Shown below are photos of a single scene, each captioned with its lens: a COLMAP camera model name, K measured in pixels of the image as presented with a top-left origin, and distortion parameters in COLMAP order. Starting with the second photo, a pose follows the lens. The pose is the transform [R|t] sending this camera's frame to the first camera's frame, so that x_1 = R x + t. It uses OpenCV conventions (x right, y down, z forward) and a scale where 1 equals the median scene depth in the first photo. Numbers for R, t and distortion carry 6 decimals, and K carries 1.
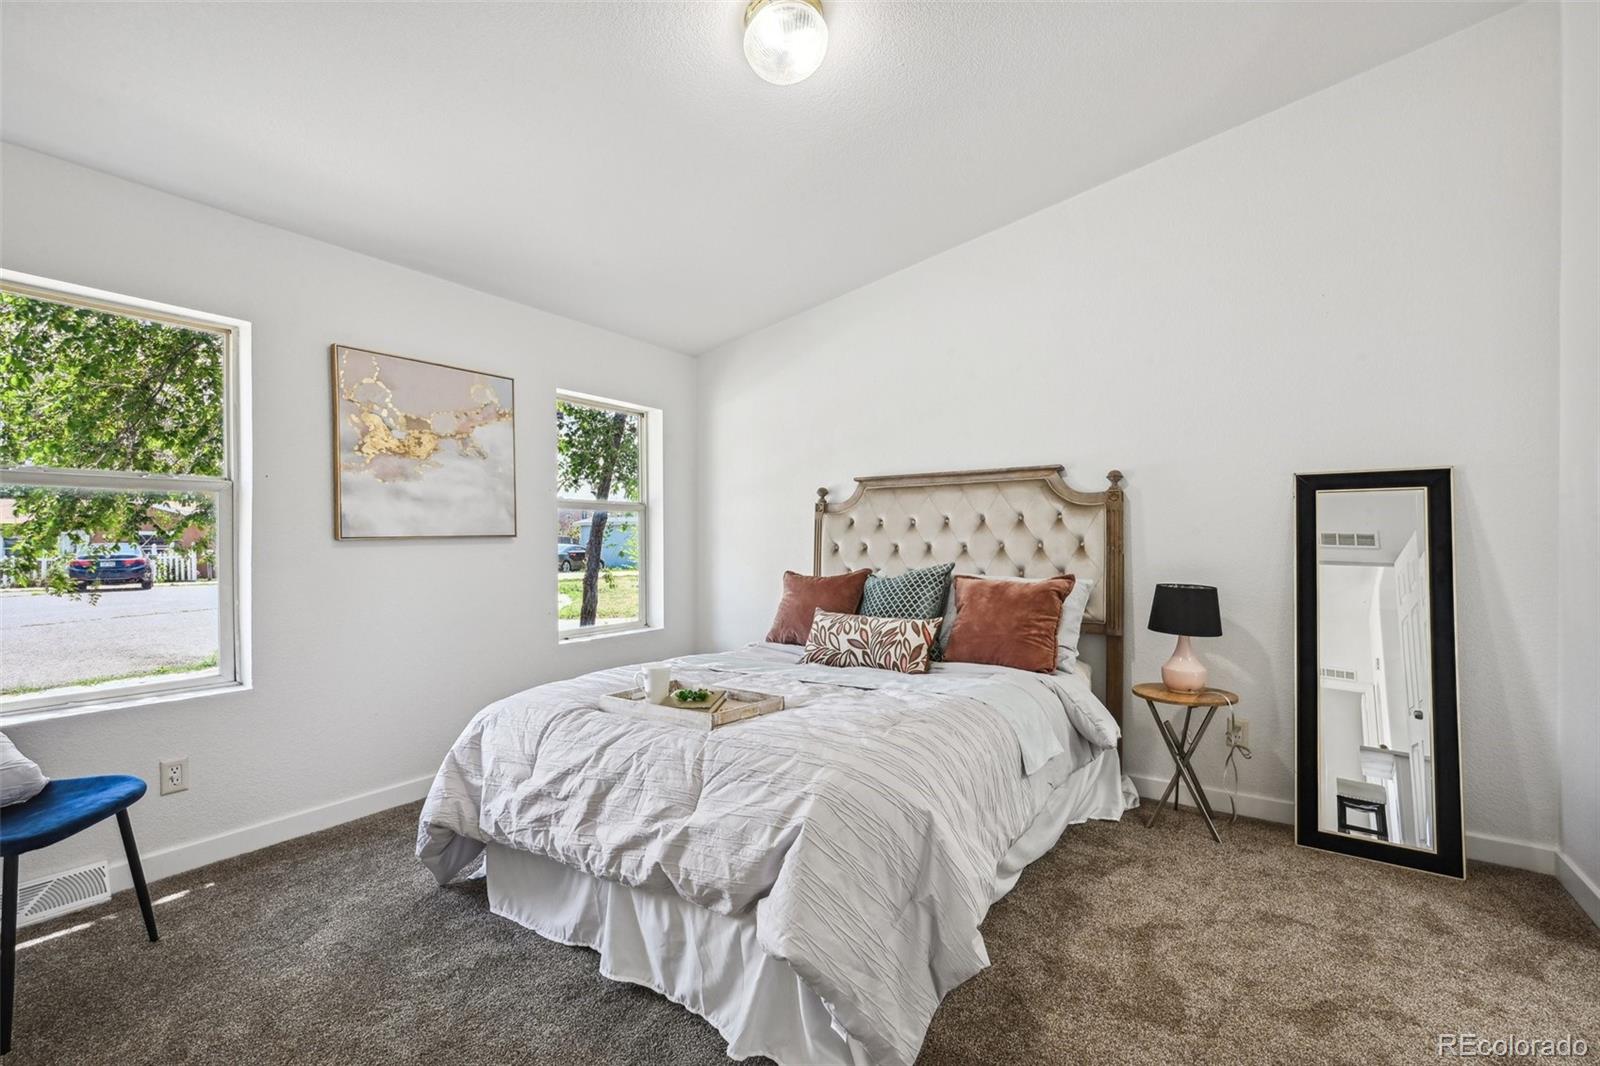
lens RADIAL K [[689.4, 0, 800.6], [0, 689.4, 537.4], [0, 0, 1]] dist [0.000150, -0.000069]
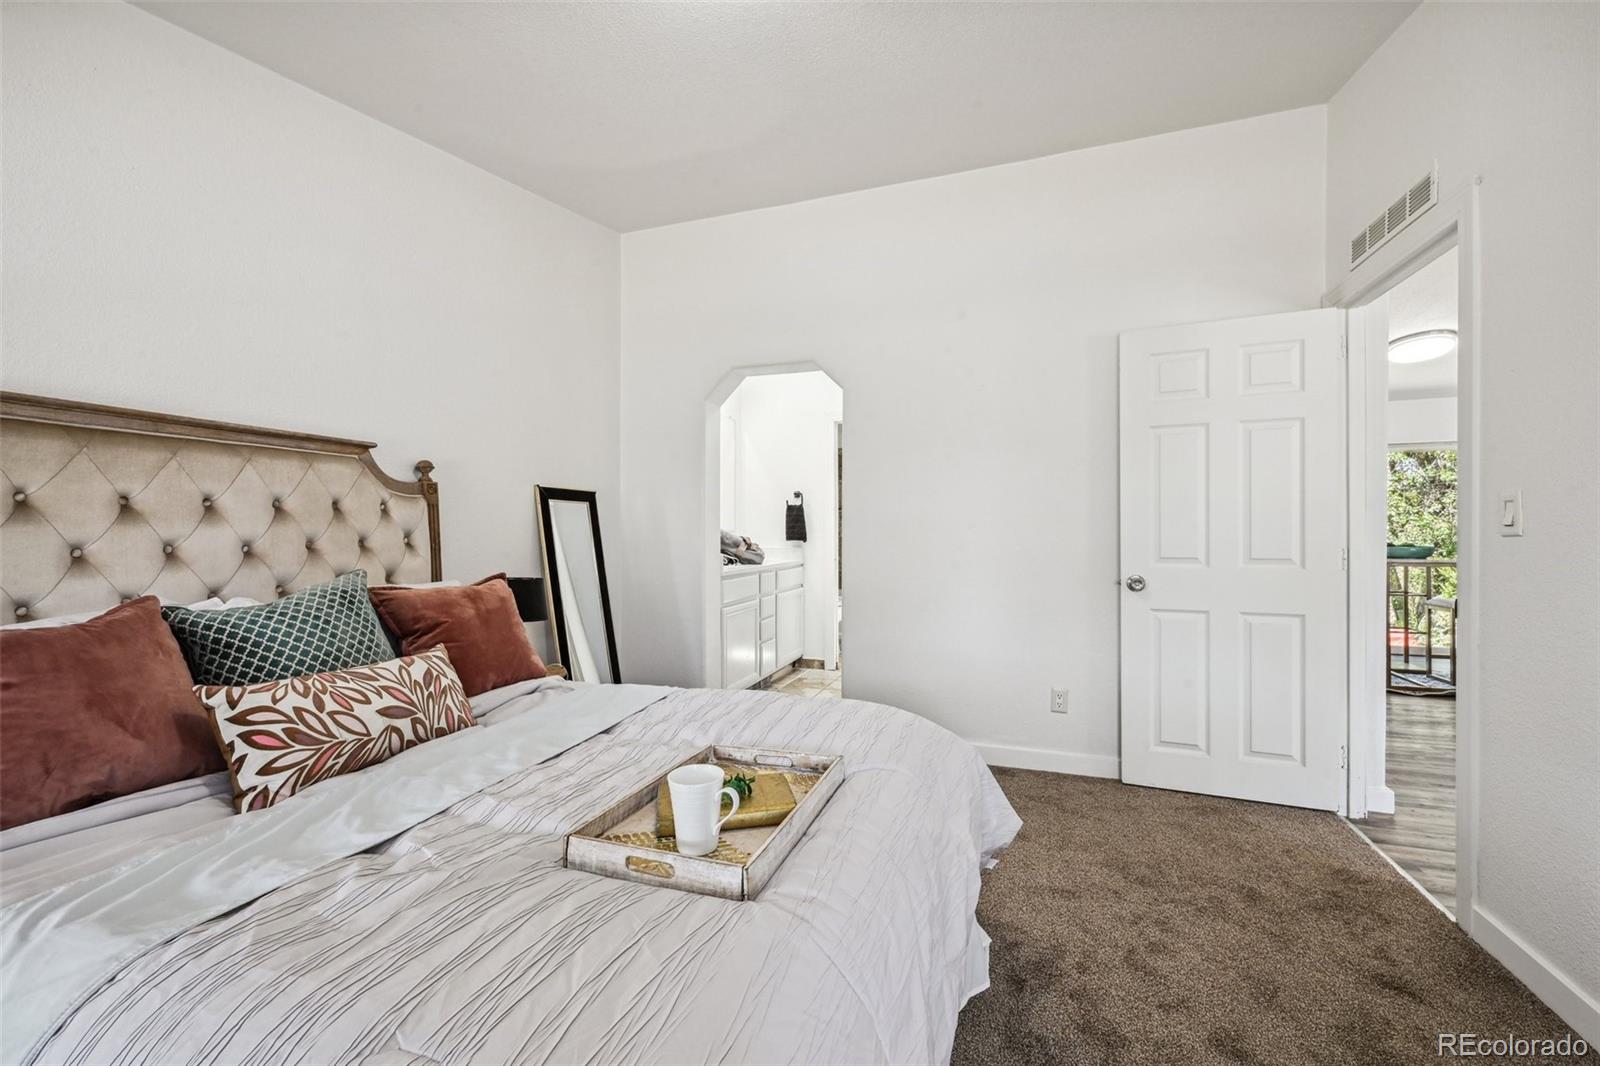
lens RADIAL K [[641.4, 0, 797.2], [0, 641.4, 529.7], [0, 0, 1]] dist [0.000033, 0.000207]
pose [[-0.259543, 0.011225, 0.965666, -0.540713], [-0.000517, 0.999931, -0.011762, 0.004851], [-0.965731, -0.003552, -0.259520, 0.815862]]
